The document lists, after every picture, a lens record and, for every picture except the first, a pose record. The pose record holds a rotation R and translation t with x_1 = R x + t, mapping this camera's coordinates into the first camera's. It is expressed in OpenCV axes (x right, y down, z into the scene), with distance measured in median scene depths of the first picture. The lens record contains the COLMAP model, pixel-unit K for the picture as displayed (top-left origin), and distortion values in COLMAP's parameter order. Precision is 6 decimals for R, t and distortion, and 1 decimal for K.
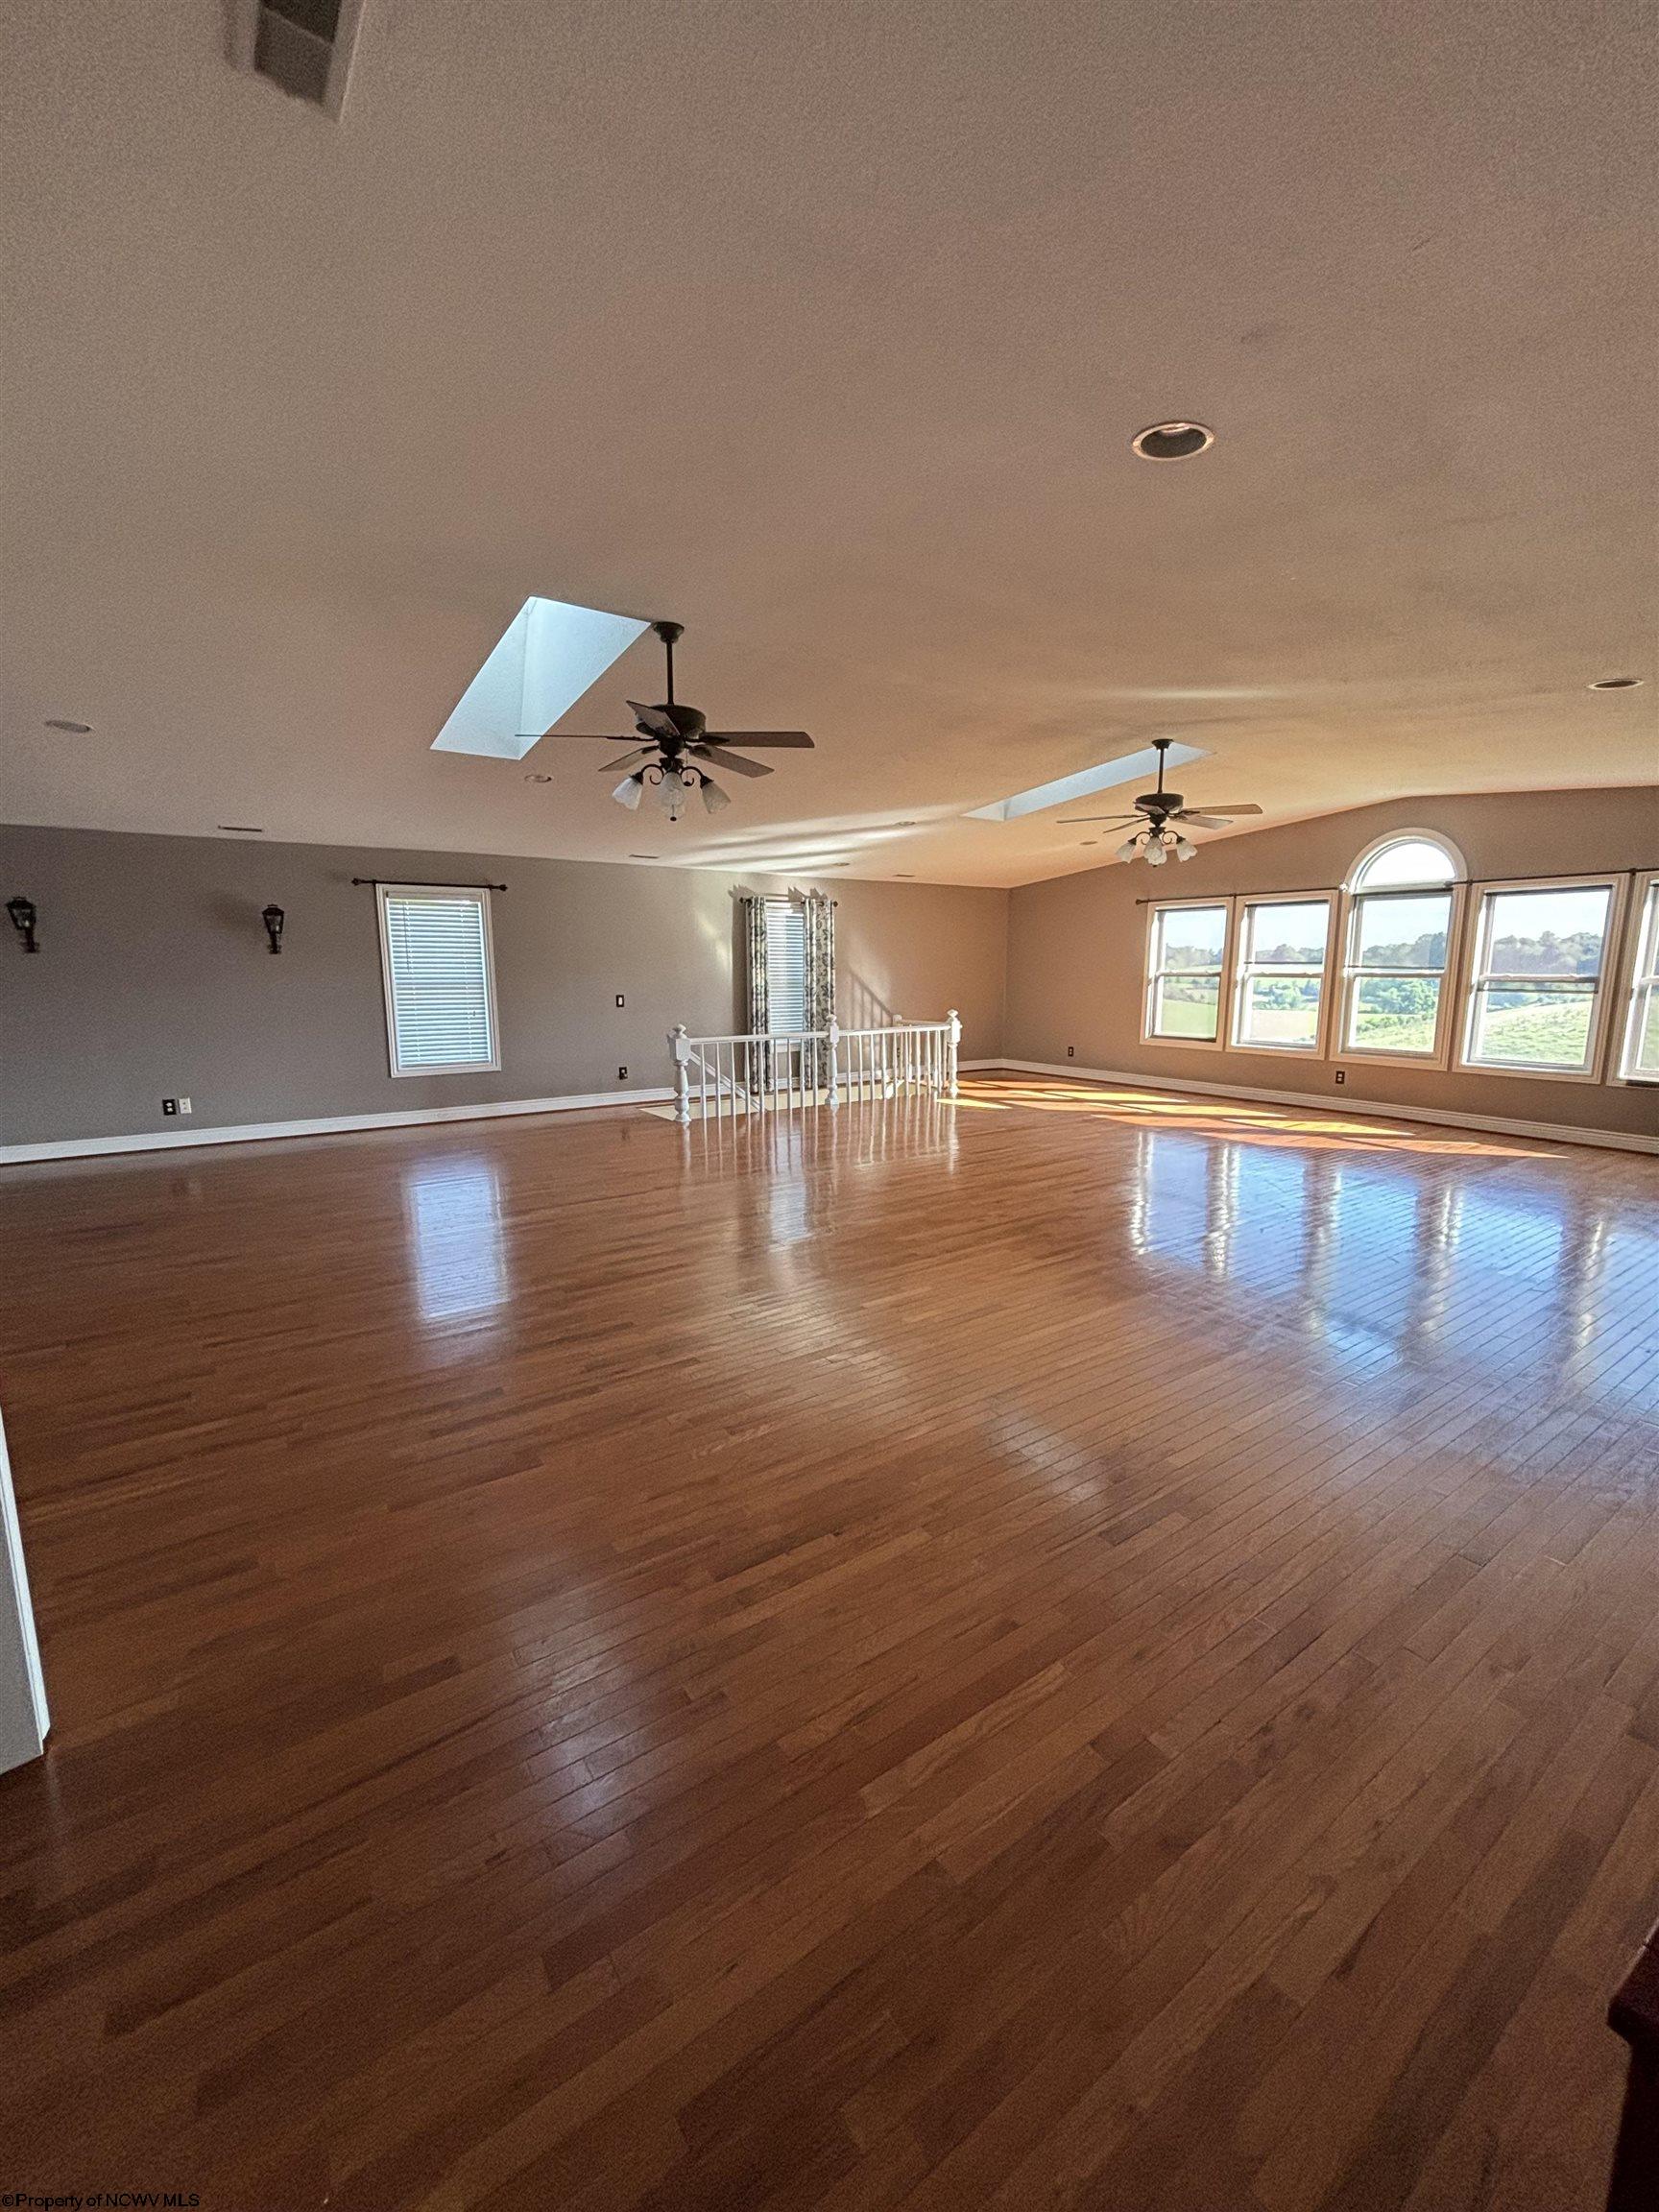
lens RADIAL K [[887.6, 0, 834.5], [0, 887.6, 1112.2], [0, 0, 1]] dist [0.001547, -0.001401]
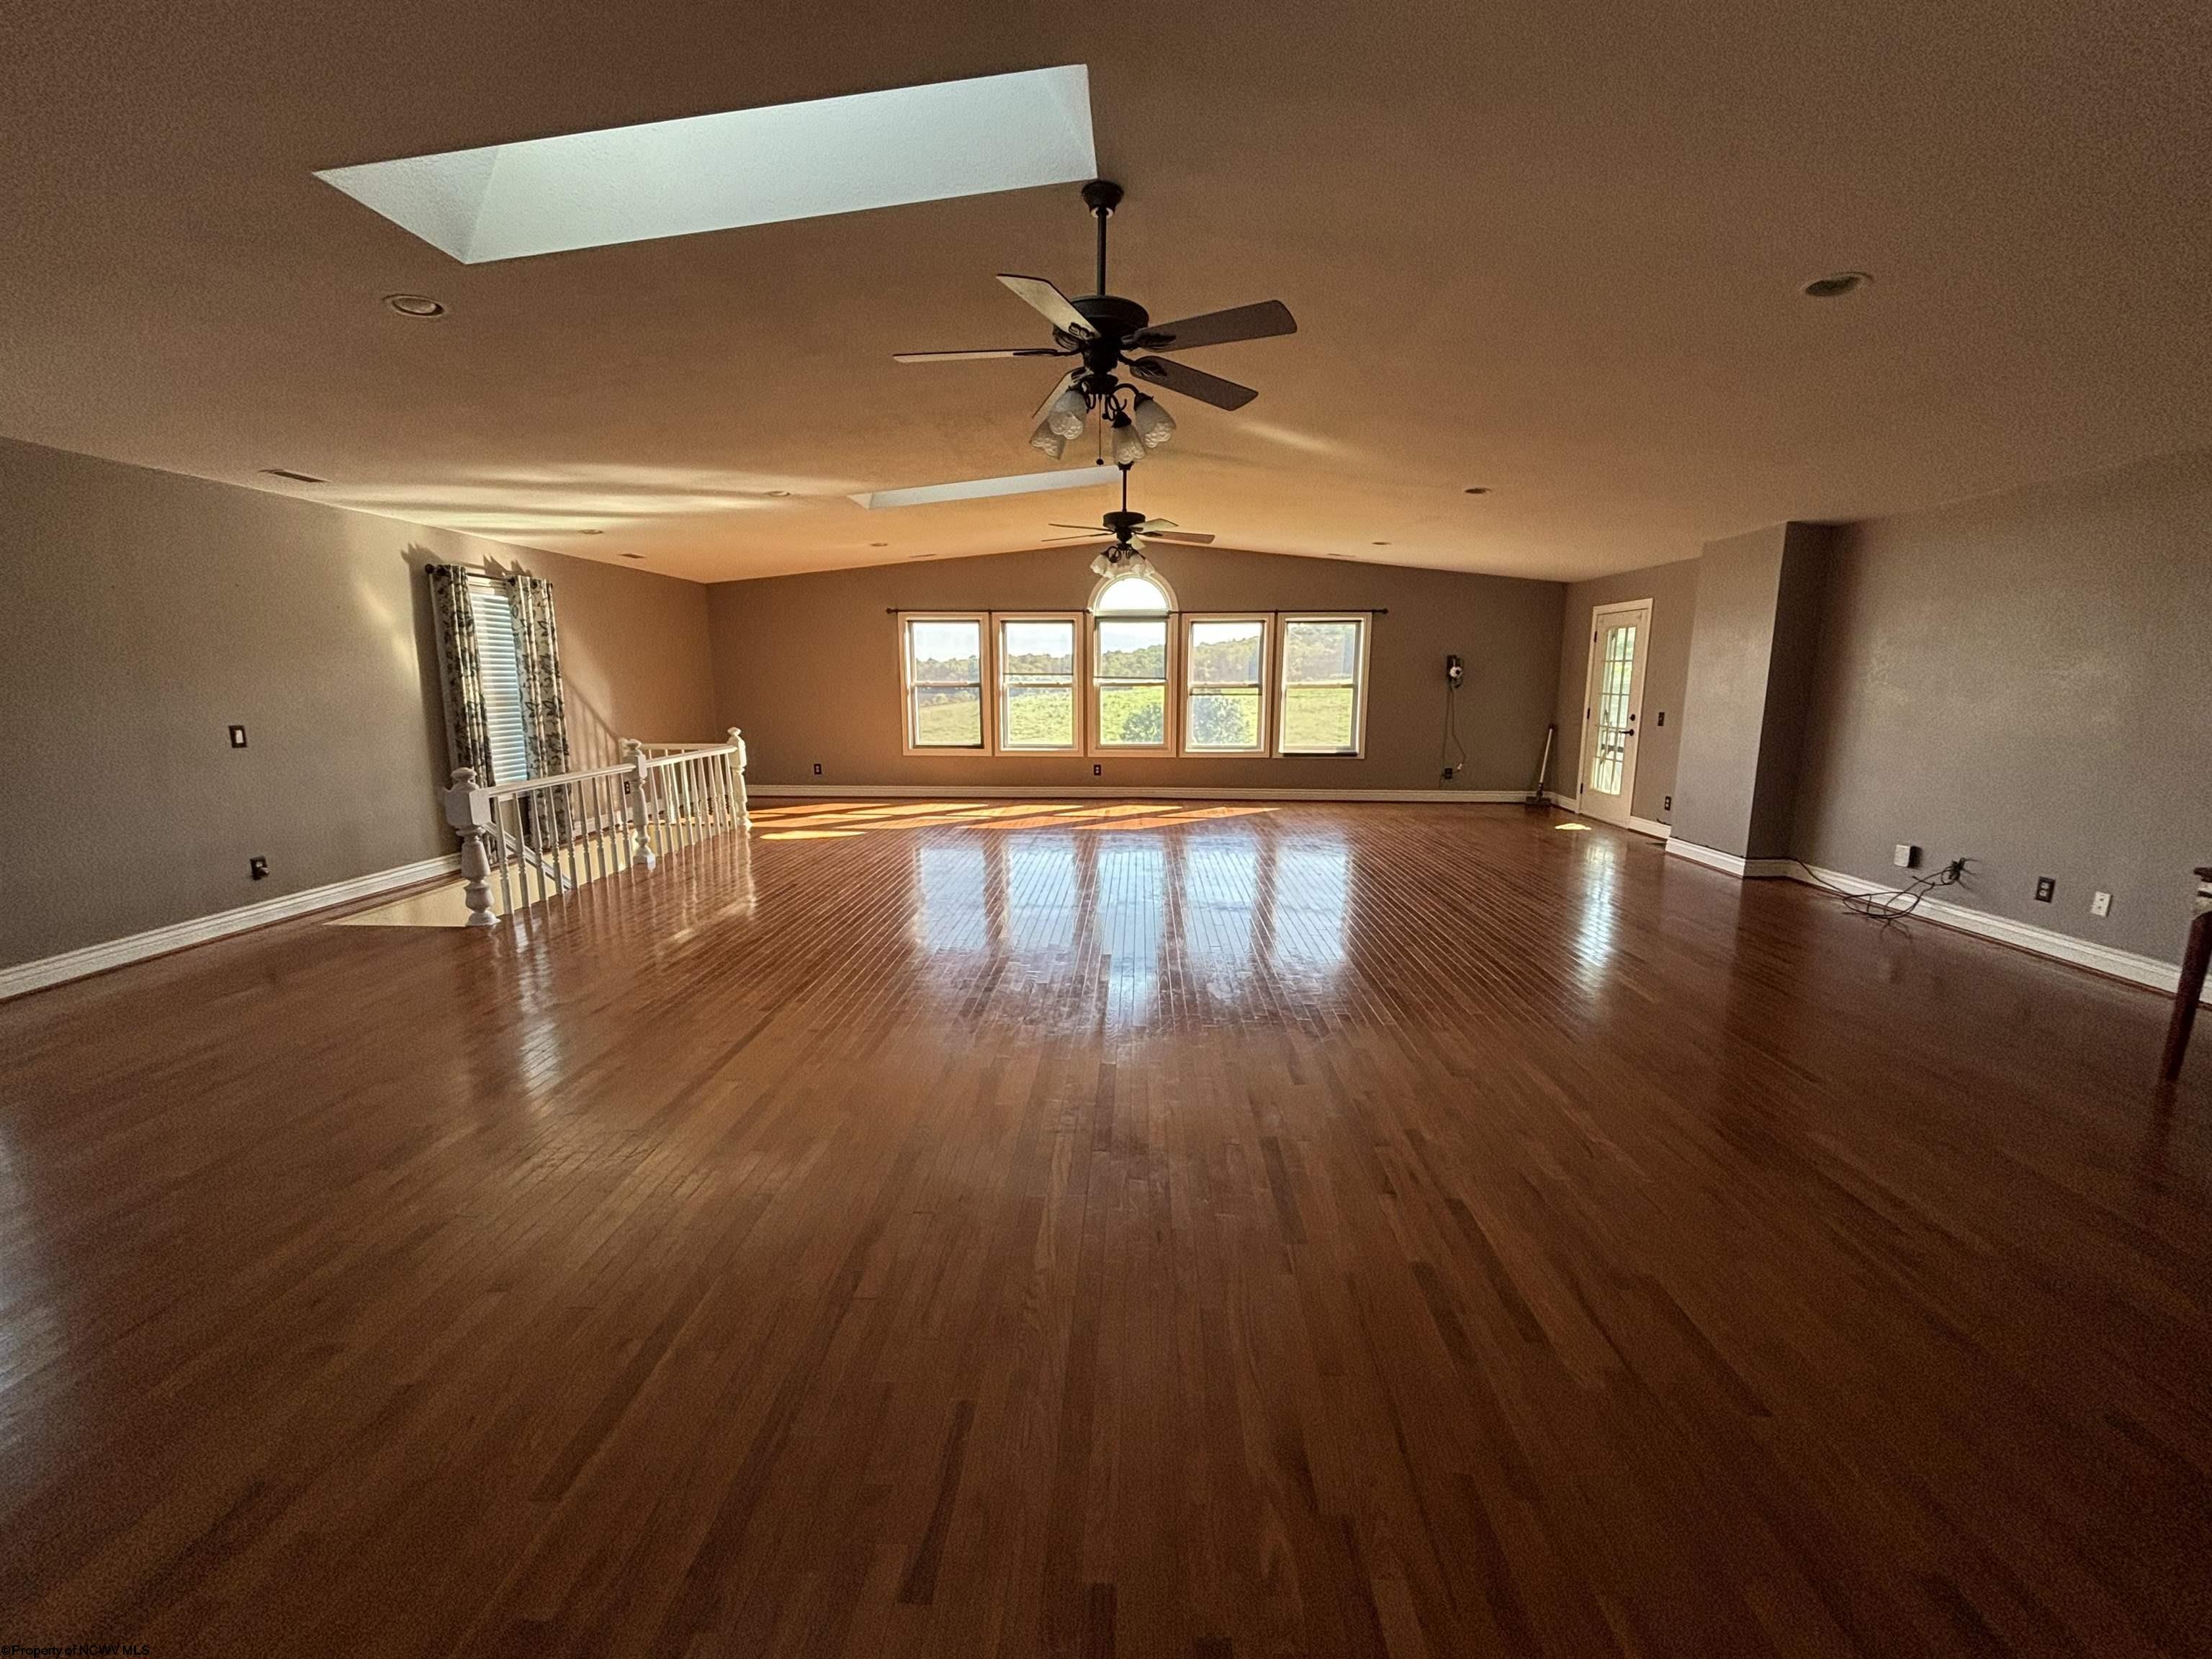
lens RADIAL K [[887.6, 0, 1105.3], [0, 887.6, 824.5], [0, 0, 1]] dist [0.001547, -0.001401]
pose [[0.602946, -0.126952, 0.787617, -0.332004], [0.129070, 0.989774, 0.060729, -0.033501], [-0.787272, 0.065041, 0.613166, 0.239070]]
